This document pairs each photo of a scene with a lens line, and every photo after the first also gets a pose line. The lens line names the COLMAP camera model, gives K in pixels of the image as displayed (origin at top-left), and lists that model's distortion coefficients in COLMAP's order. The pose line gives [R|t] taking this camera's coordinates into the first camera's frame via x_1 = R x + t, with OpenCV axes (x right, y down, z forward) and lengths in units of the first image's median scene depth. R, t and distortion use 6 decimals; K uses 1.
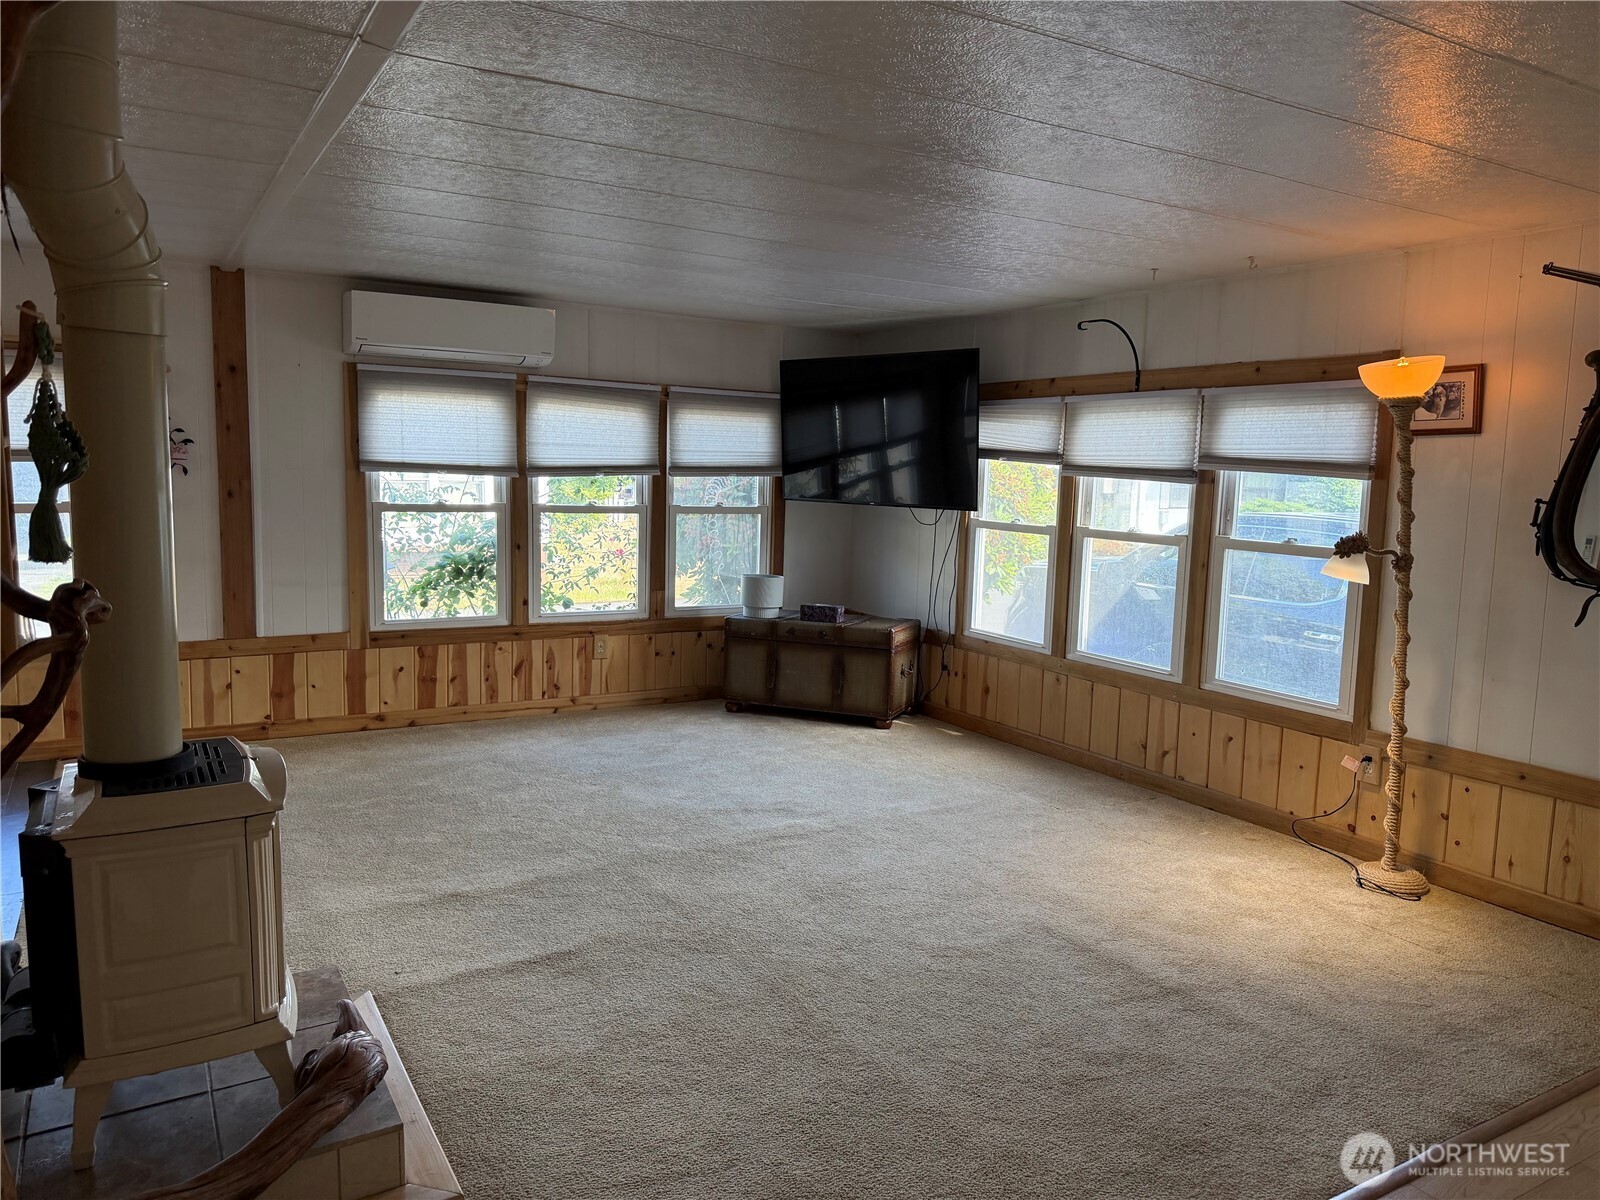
lens RADIAL K [[1118.5, 0, 800.0], [0, 1118.5, 600.0], [0, 0, 1]] dist [0.091331, -0.127452]
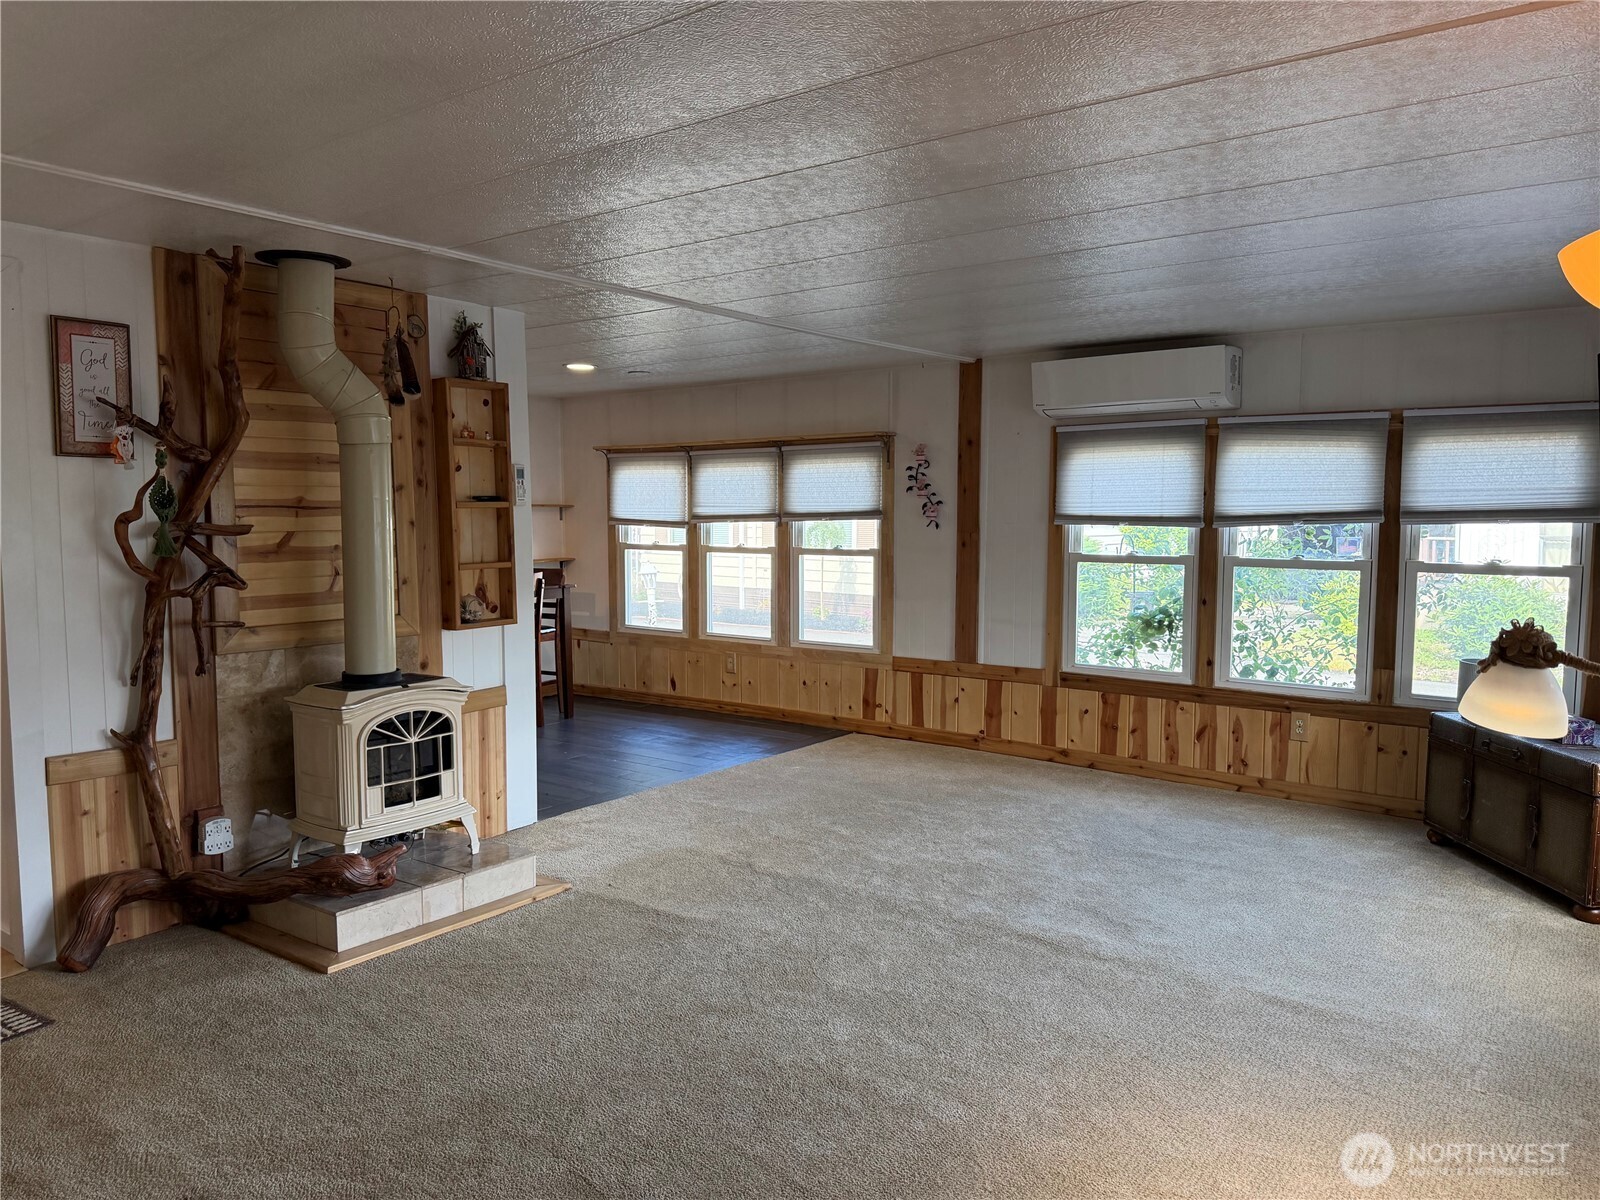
lens RADIAL K [[1123.6, 0, 800.0], [0, 1123.6, 600.0], [0, 0, 1]] dist [0.002285, -0.009499]
pose [[0.347230, 0.048424, -0.936529, 0.513120], [-0.102385, 0.994654, 0.013468, -0.027792], [0.932174, 0.091210, 0.350332, 0.368080]]
